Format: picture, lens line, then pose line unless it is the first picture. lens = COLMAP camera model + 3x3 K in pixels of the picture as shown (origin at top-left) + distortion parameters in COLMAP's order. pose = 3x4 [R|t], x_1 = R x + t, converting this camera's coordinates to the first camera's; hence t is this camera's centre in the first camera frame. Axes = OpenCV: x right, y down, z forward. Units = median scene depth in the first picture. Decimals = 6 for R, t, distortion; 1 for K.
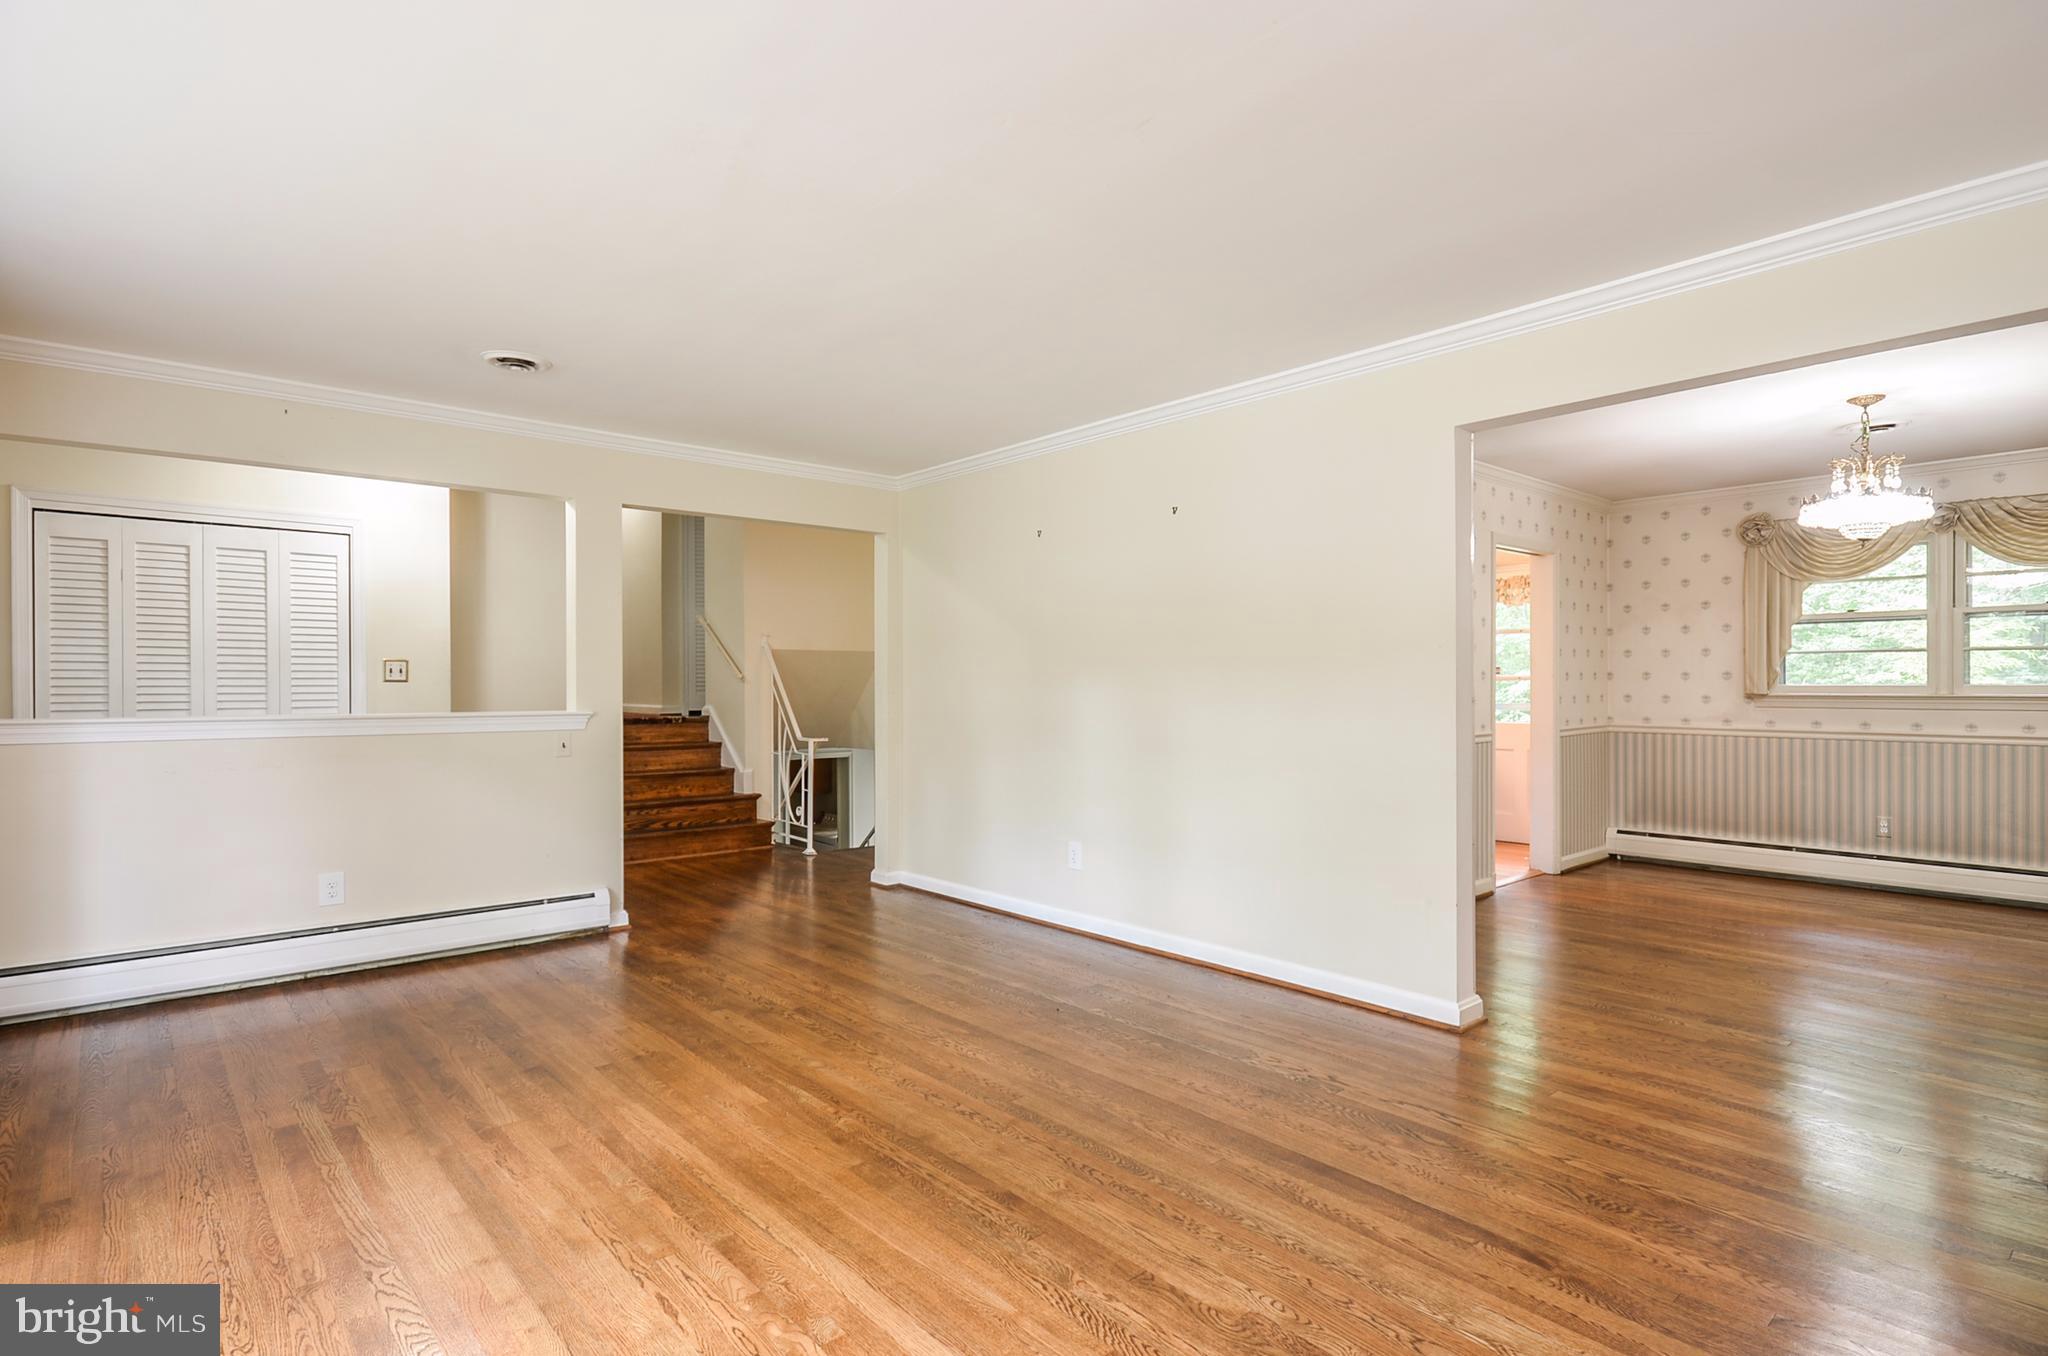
lens RADIAL K [[1052.8, 0, 1014.4], [0, 1052.8, 681.1], [0, 0, 1]] dist [0.000733, -0.004829]
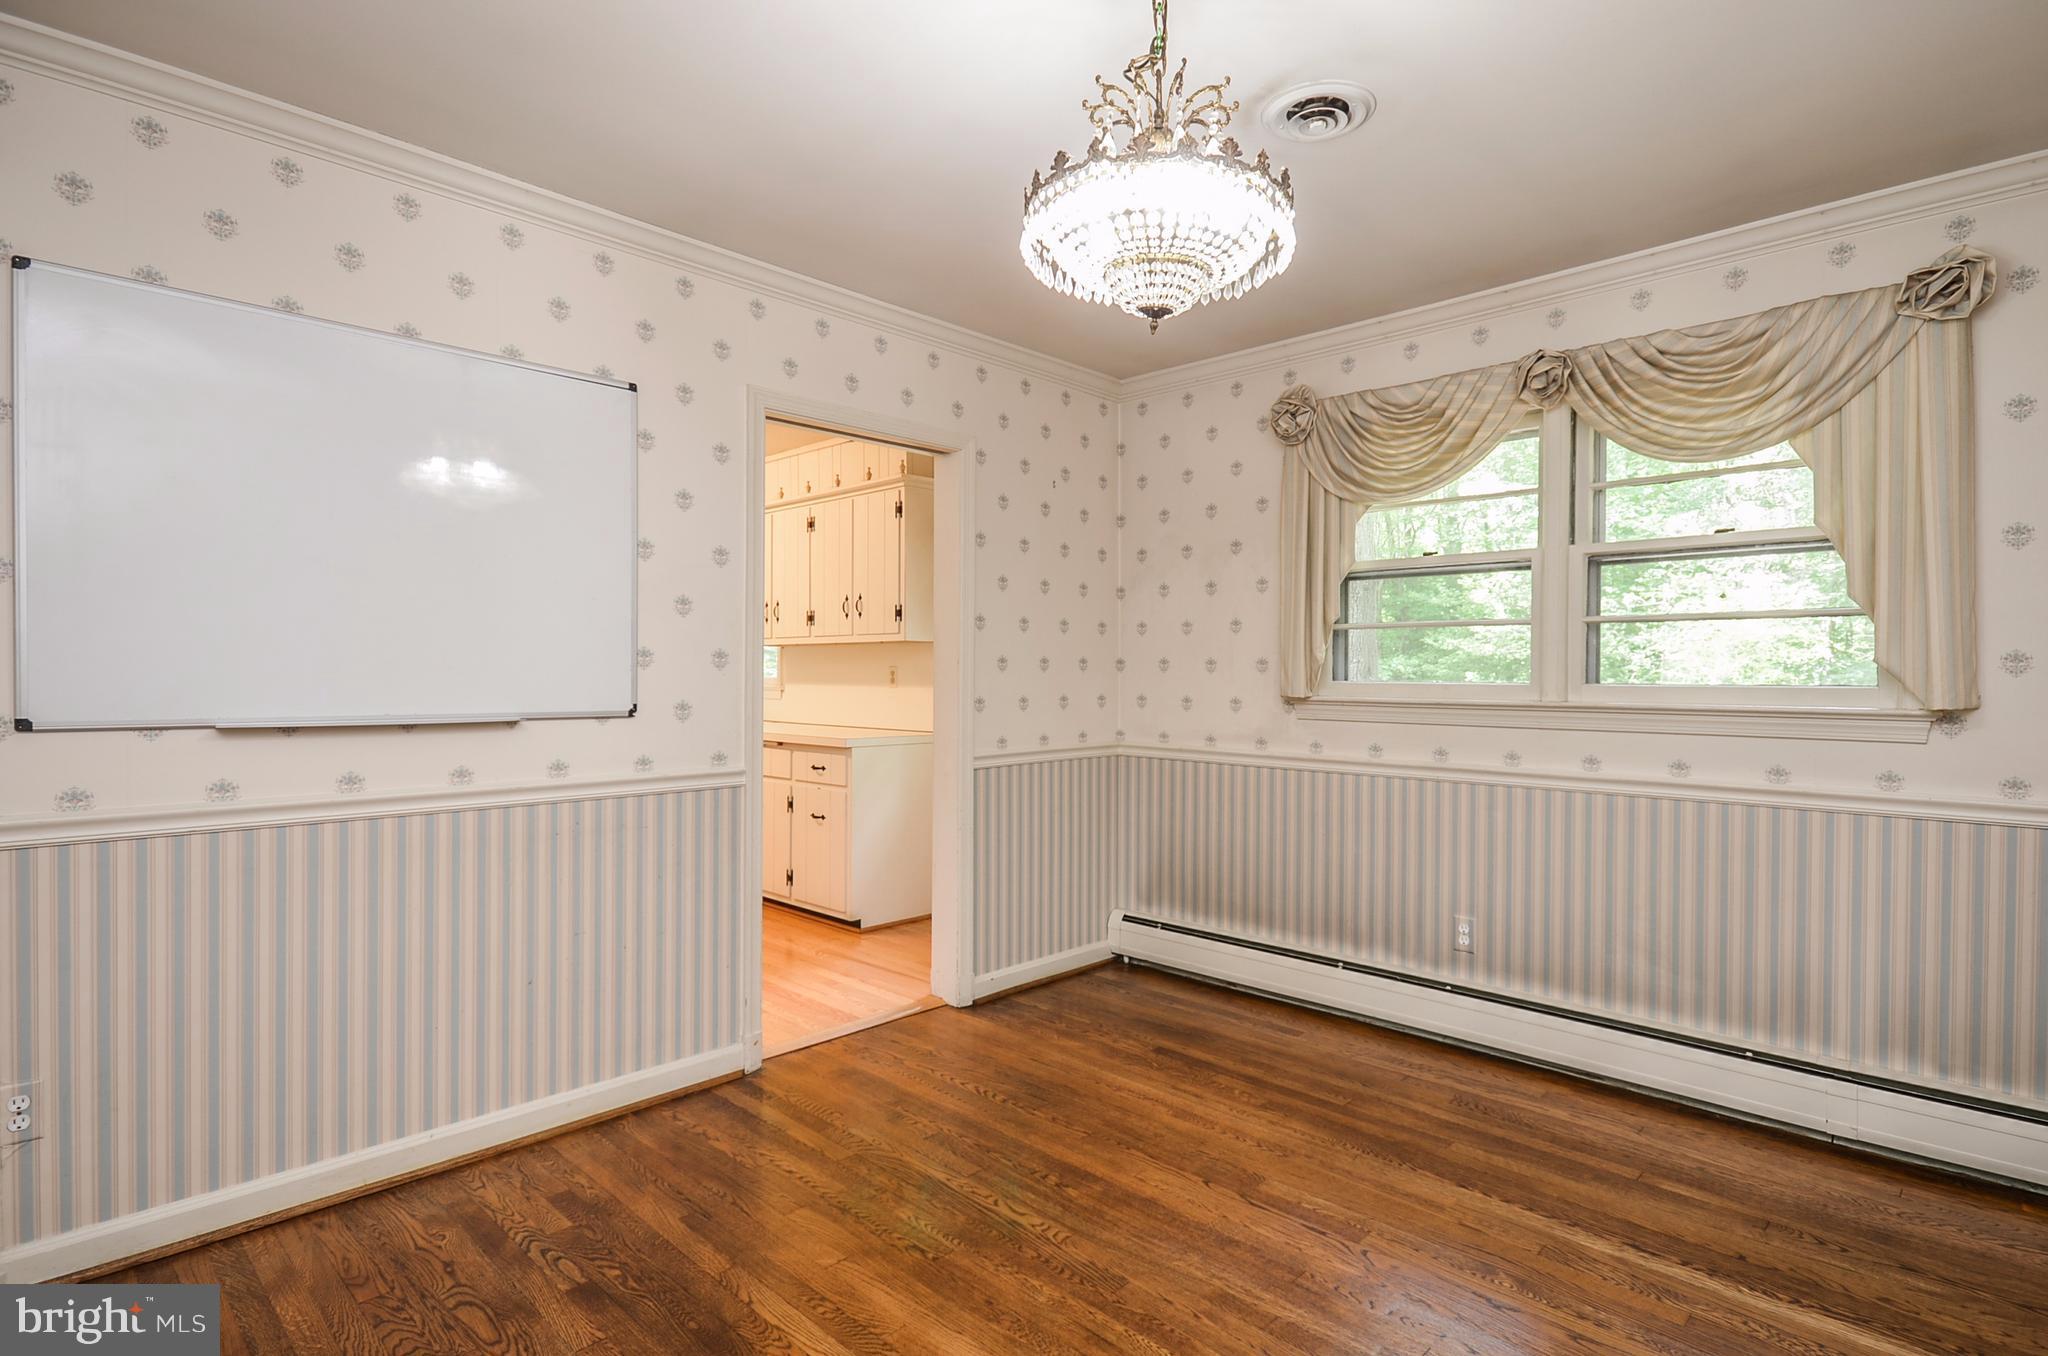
lens RADIAL K [[1052.8, 0, 1051.9], [0, 1052.8, 682.8], [0, 0, 1]] dist [0.000733, -0.004829]
pose [[0.995622, 0.008568, 0.093082, 0.552266], [-0.009538, 0.999905, 0.009983, -0.000398], [-0.092988, -0.010827, 0.995608, 0.457632]]
